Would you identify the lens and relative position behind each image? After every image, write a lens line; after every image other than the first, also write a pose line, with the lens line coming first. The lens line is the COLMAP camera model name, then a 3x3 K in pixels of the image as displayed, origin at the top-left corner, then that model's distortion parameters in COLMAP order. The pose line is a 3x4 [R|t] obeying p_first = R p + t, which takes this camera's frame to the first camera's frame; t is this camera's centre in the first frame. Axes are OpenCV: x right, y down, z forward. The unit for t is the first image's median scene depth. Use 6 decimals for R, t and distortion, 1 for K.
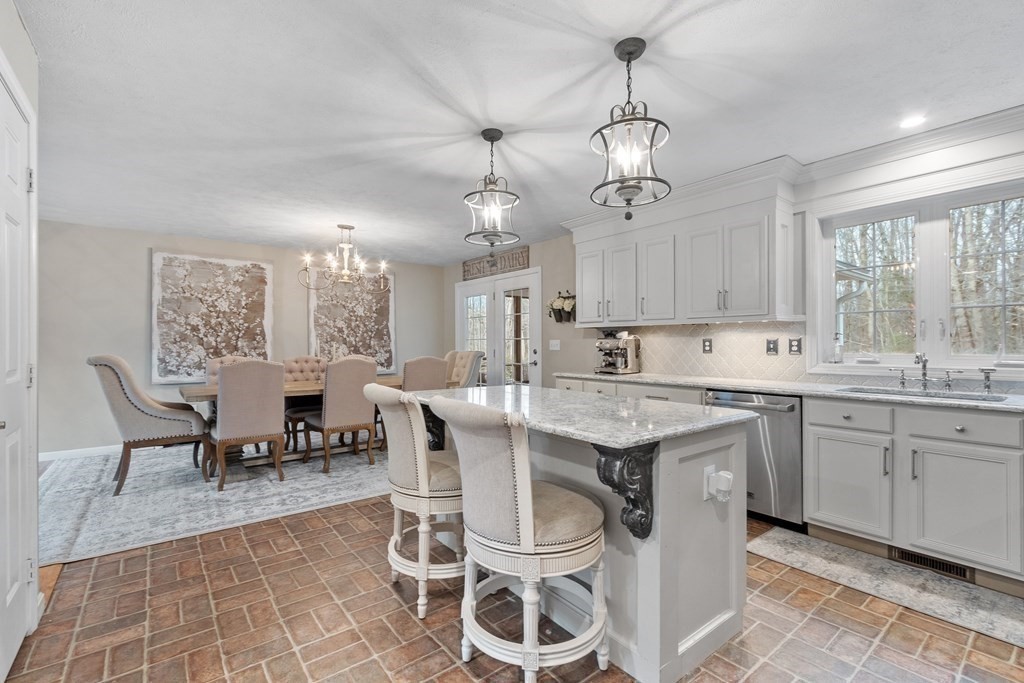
lens RADIAL K [[450.1, 0, 511.0], [0, 450.1, 344.7], [0, 0, 1]] dist [0.000948, -0.000003]
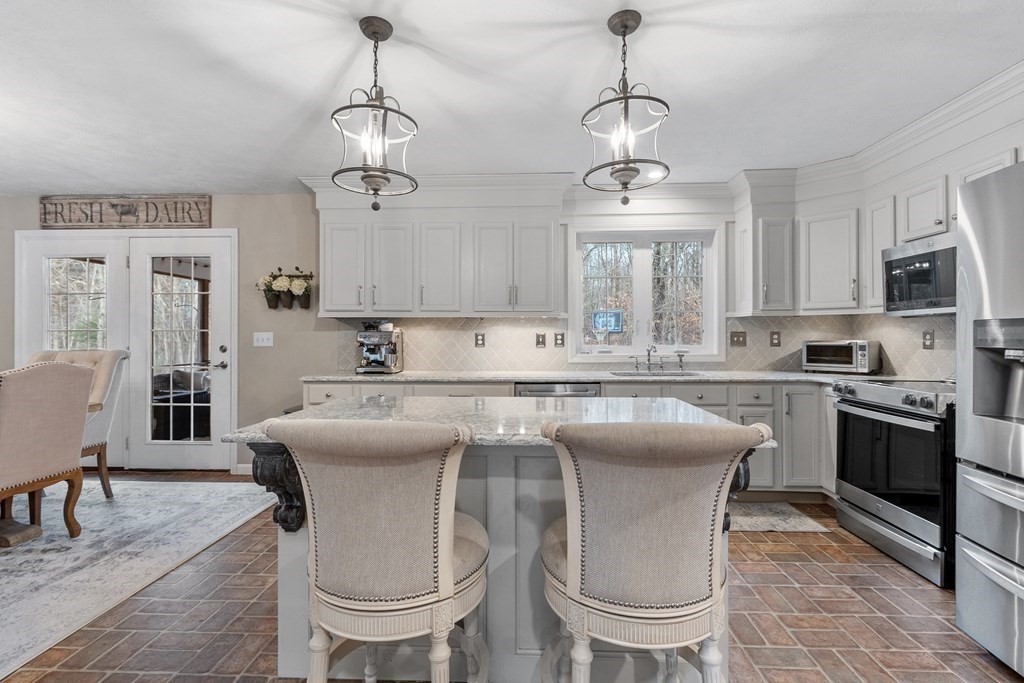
lens RADIAL K [[469.4, 0, 515.4], [0, 469.4, 330.0], [0, 0, 1]] dist [0.000609, -0.000401]
pose [[0.647980, 0.010201, 0.761589, -0.297566], [0.001966, 0.999885, -0.015066, -0.003193], [-0.761654, 0.011260, 0.647886, 0.262914]]
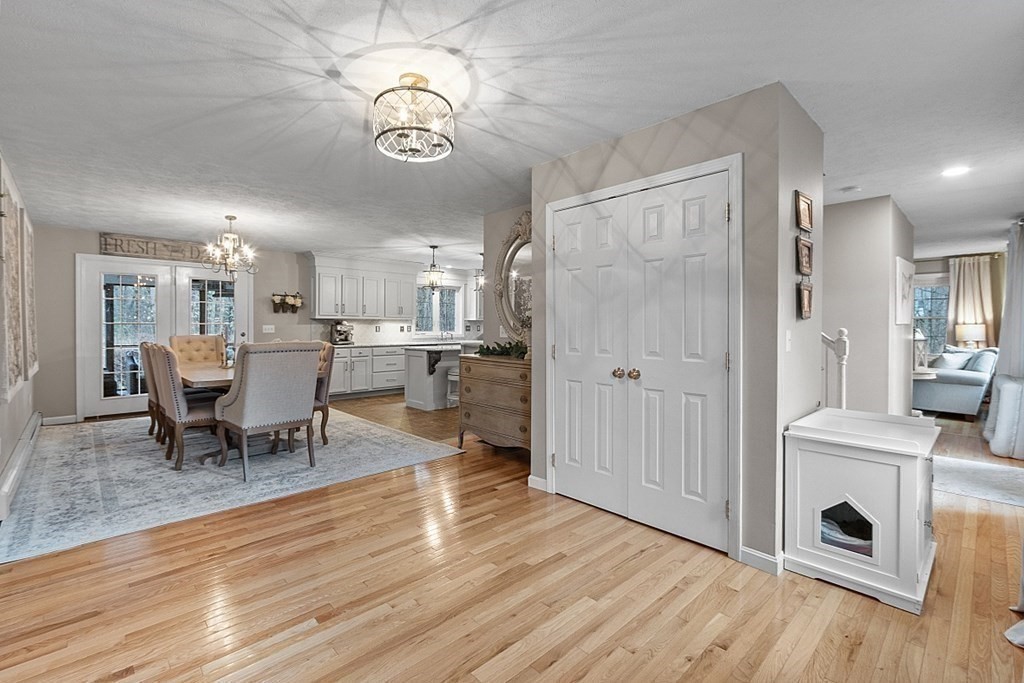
lens RADIAL K [[453.7, 0, 509.4], [0, 453.7, 328.4], [0, 0, 1]] dist [-0.000113, -0.000068]
pose [[-0.091014, -0.005608, 0.995834, -1.811527], [-0.000238, 0.999984, 0.005610, -0.012029], [-0.995850, 0.000274, -0.091014, 0.548364]]
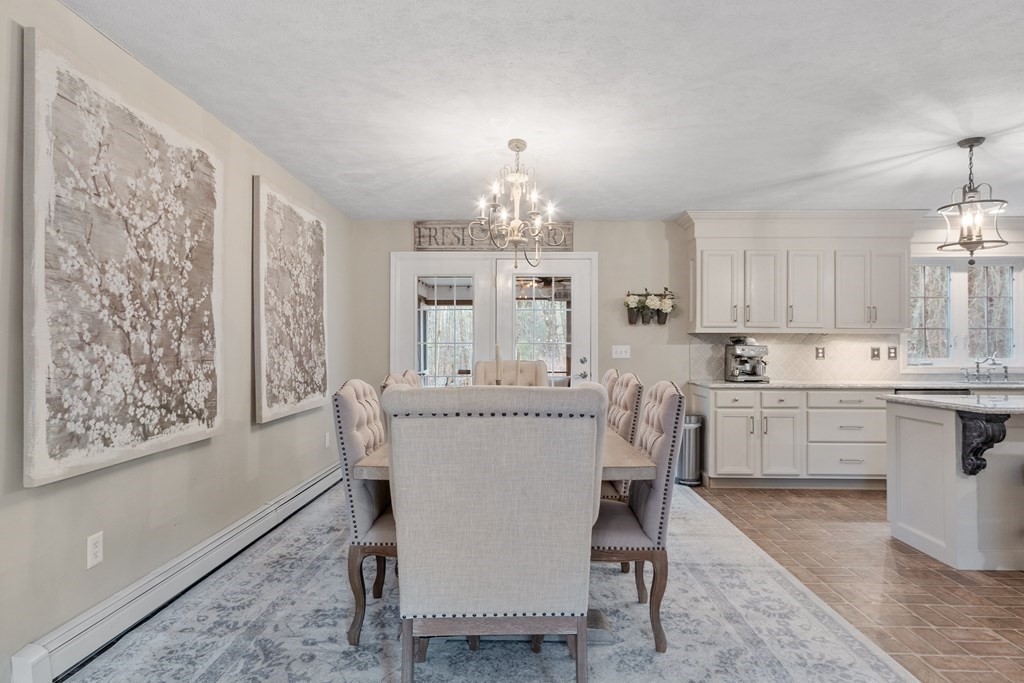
lens RADIAL K [[579.7, 0, 512.0], [0, 579.7, 341.5], [0, 0, 1]] dist [0.004754, -0.000422]
pose [[0.637179, 0.011919, 0.770624, -1.141532], [-0.001739, 0.999900, -0.014028, -0.003811], [-0.770714, 0.007598, 0.637136, 0.658742]]
